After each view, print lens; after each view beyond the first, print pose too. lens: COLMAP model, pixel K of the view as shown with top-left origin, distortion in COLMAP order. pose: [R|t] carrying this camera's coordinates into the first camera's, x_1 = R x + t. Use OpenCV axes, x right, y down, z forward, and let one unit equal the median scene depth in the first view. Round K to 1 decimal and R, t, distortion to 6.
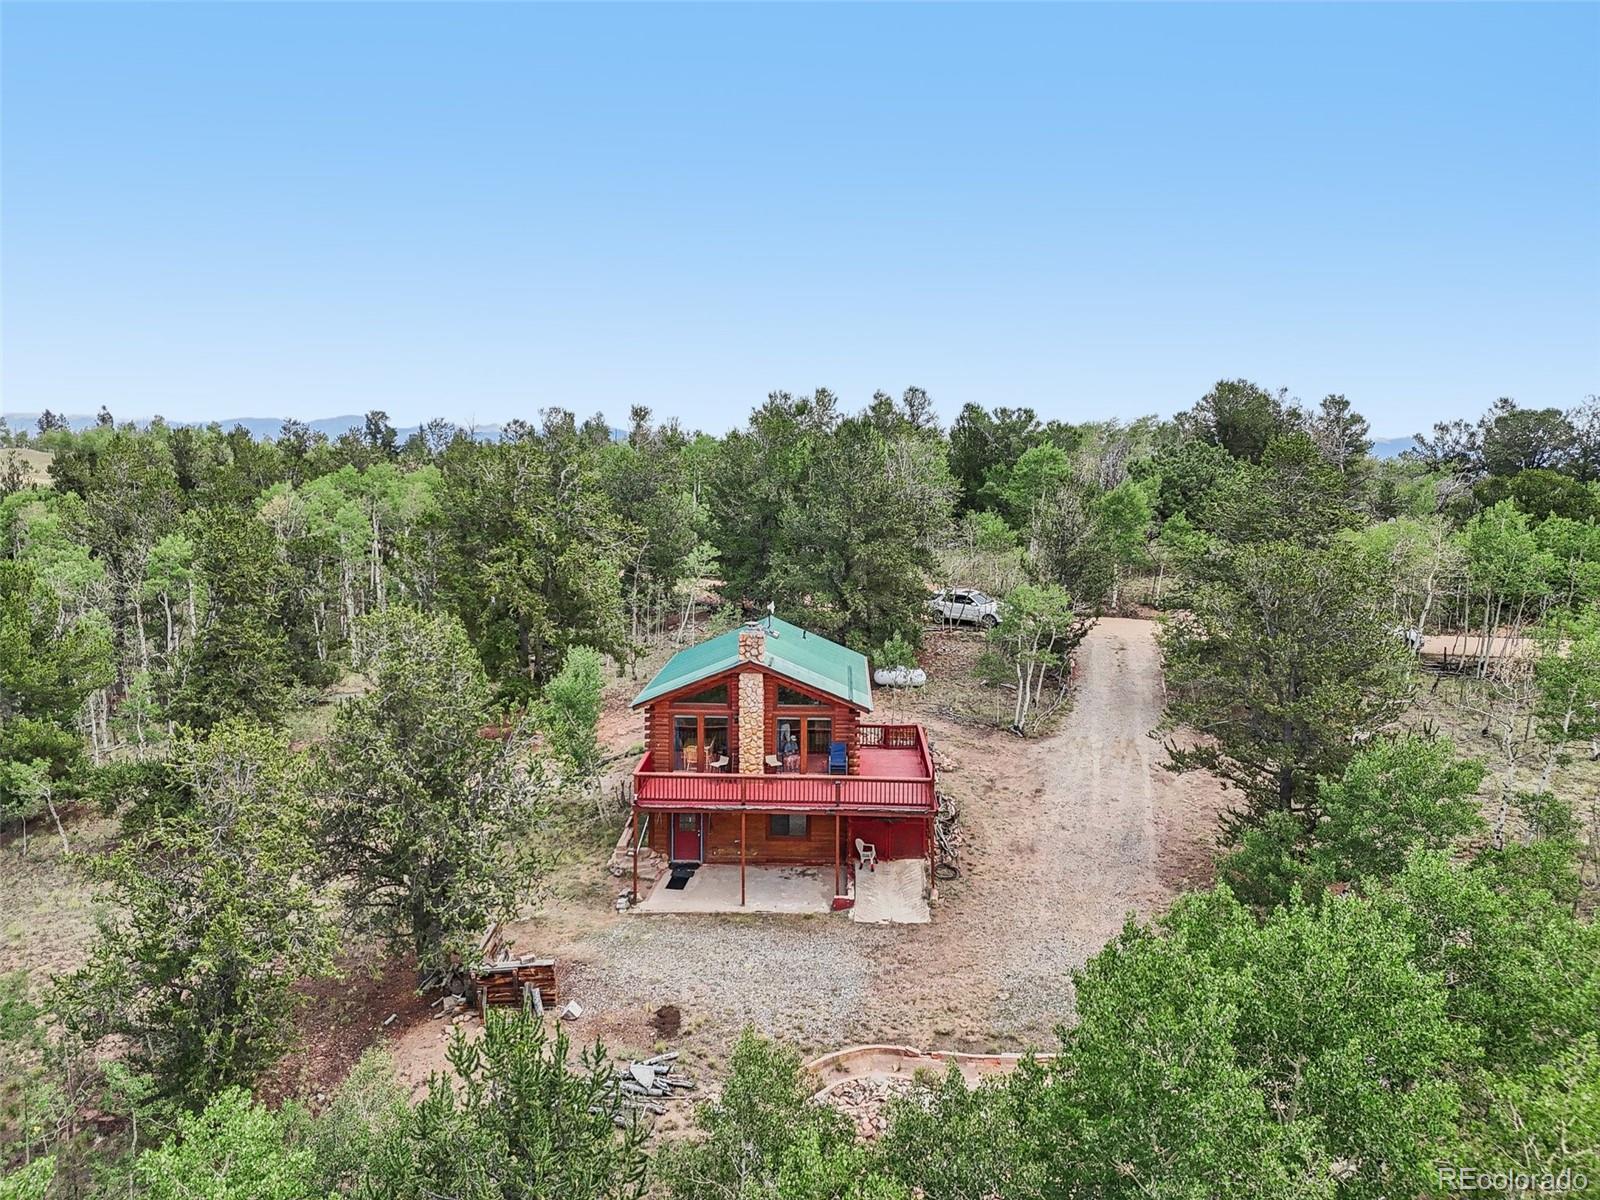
lens RADIAL K [[1174.4, 0, 811.3], [0, 1174.4, 595.7], [0, 0, 1]] dist [0.107177, -0.105415]
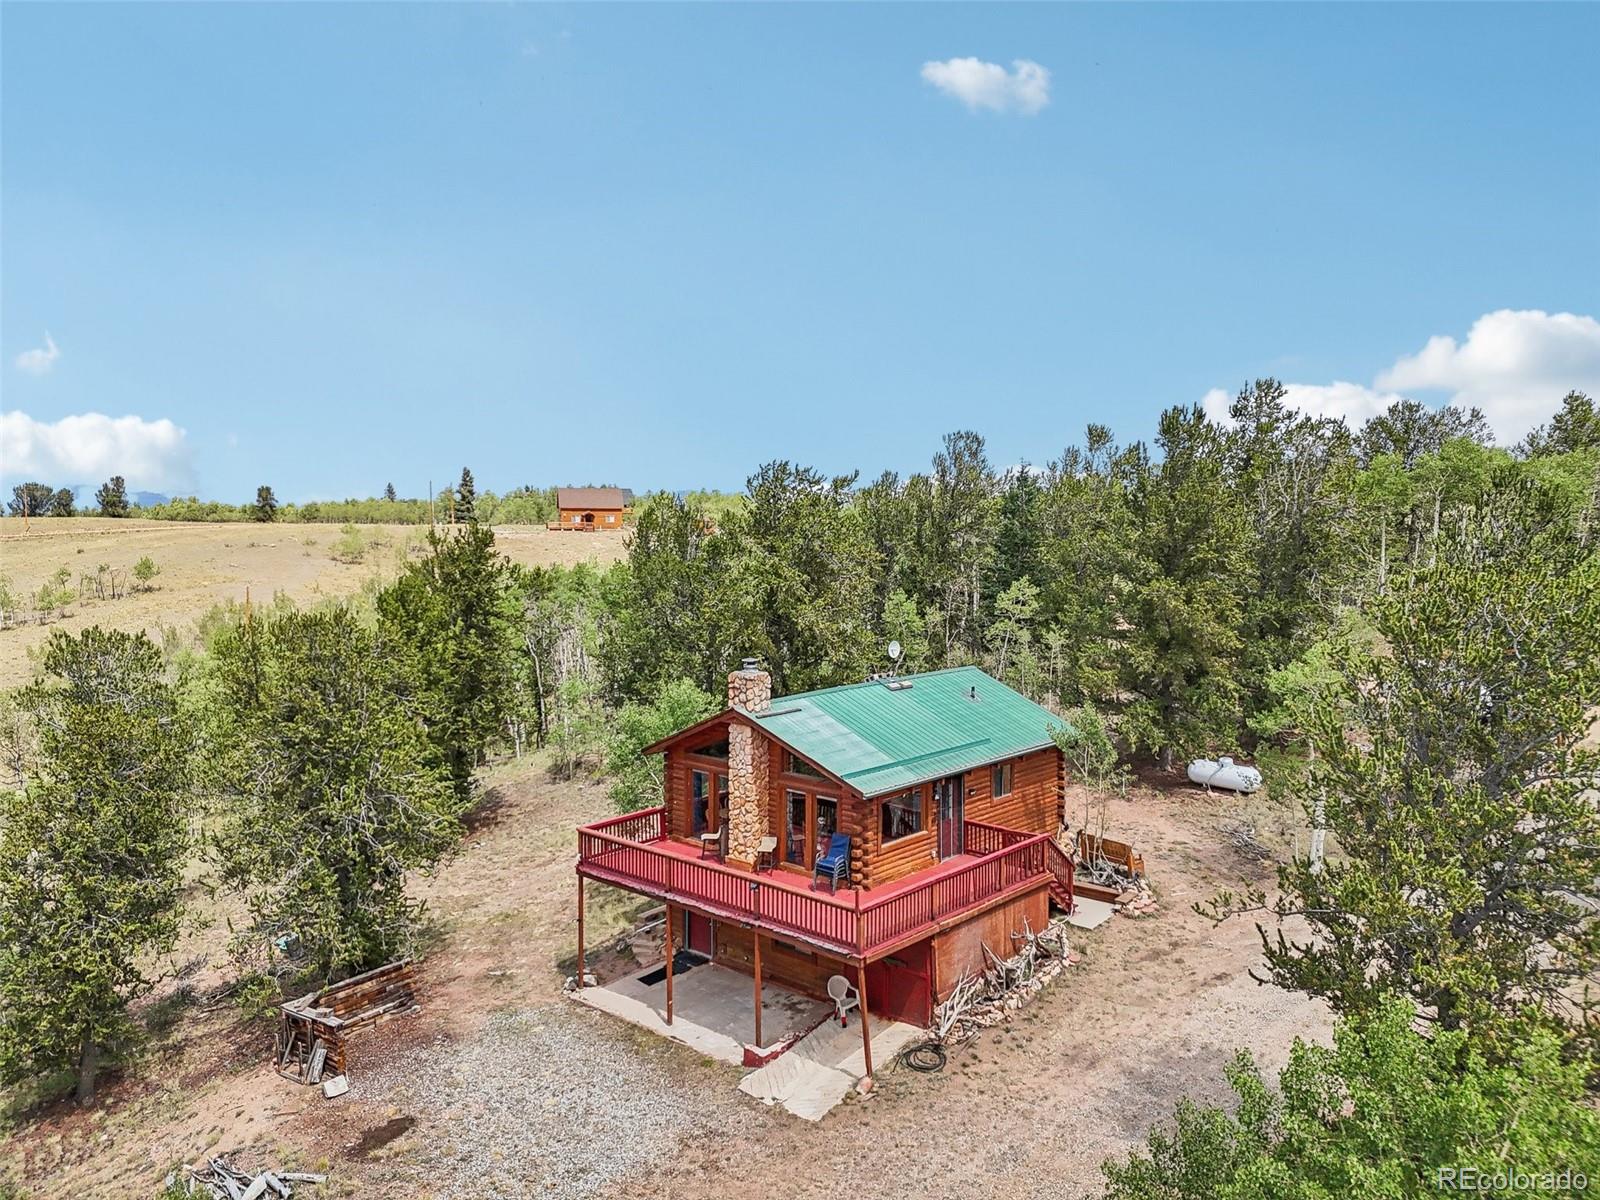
lens RADIAL K [[1174.4, 0, 811.3], [0, 1174.4, 595.7], [0, 0, 1]] dist [0.107177, -0.105415]
pose [[0.763394, 0.029113, -0.645277, 0.482482], [-0.064741, 0.997402, -0.031591, 0.002426], [0.642681, 0.065893, 0.763295, 0.432574]]
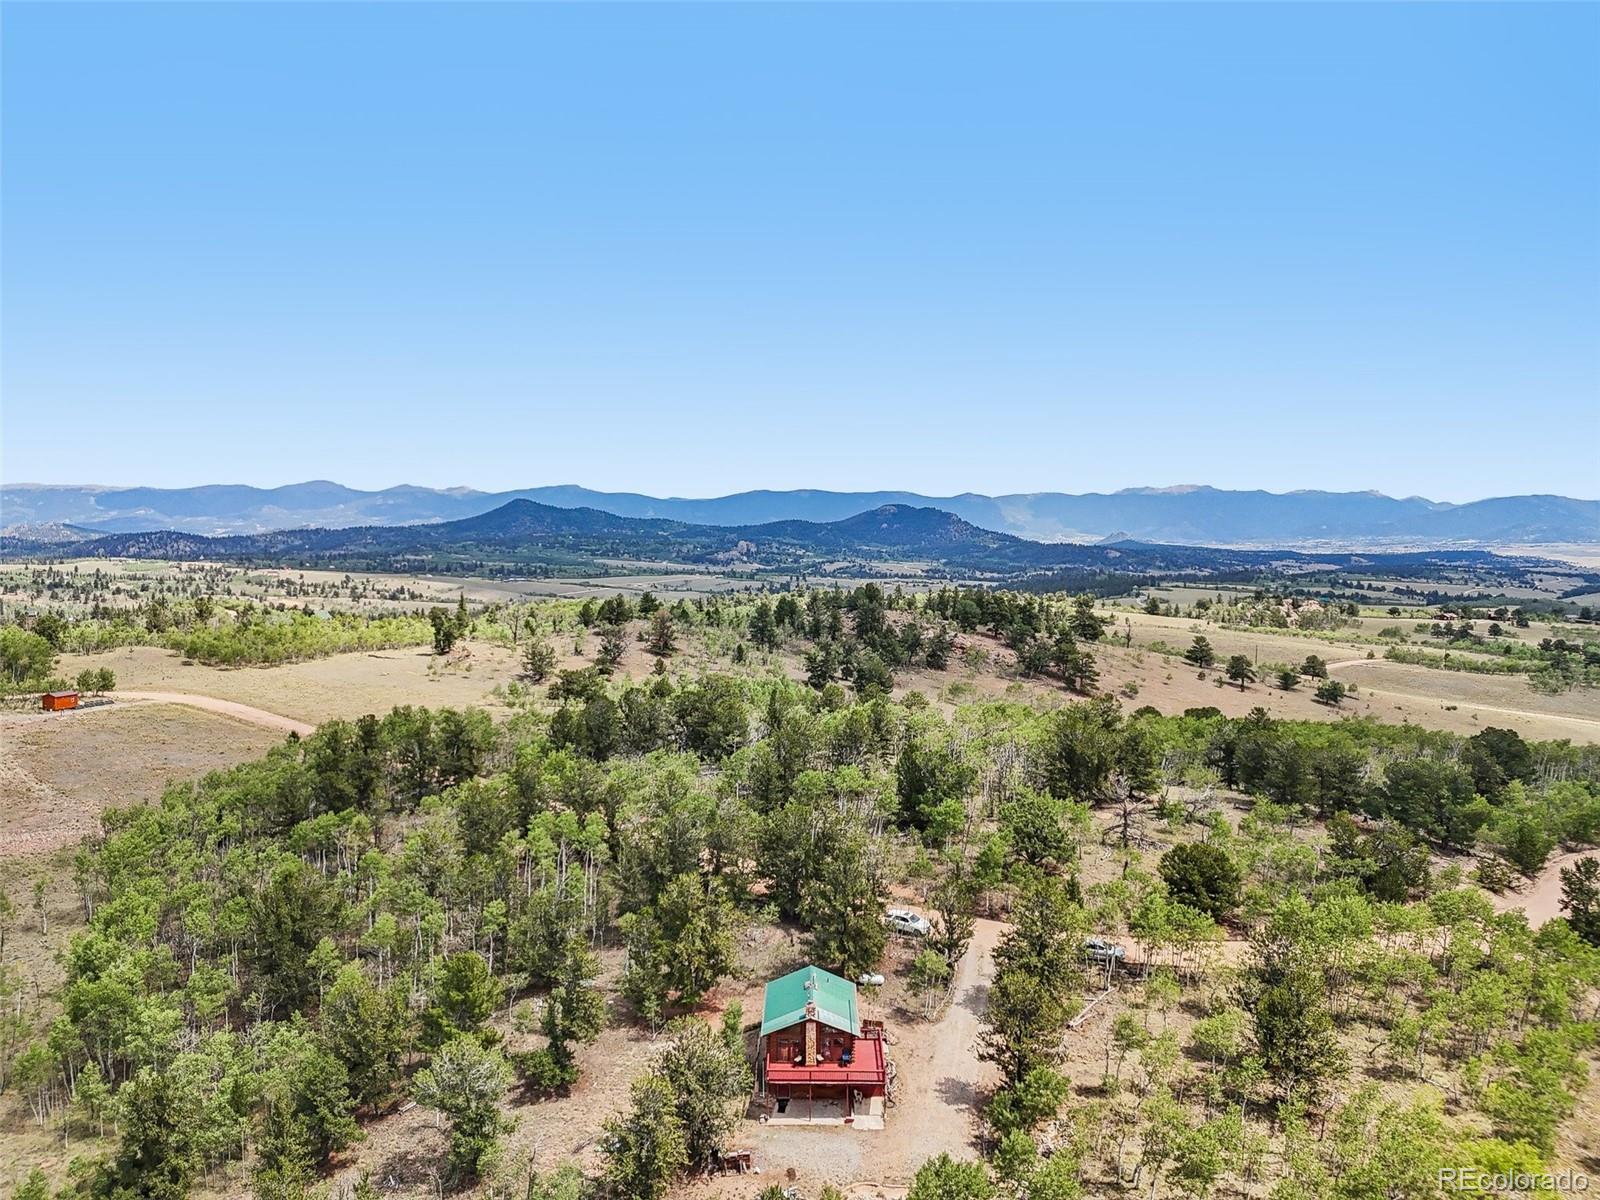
lens RADIAL K [[1174.4, 0, 811.3], [0, 1174.4, 595.7], [0, 0, 1]] dist [0.107177, -0.105415]
pose [[0.999623, -0.007715, 0.026351, -0.109775], [0.009029, 0.998704, -0.050095, -0.706555], [-0.025930, 0.050314, 0.998397, -1.549418]]
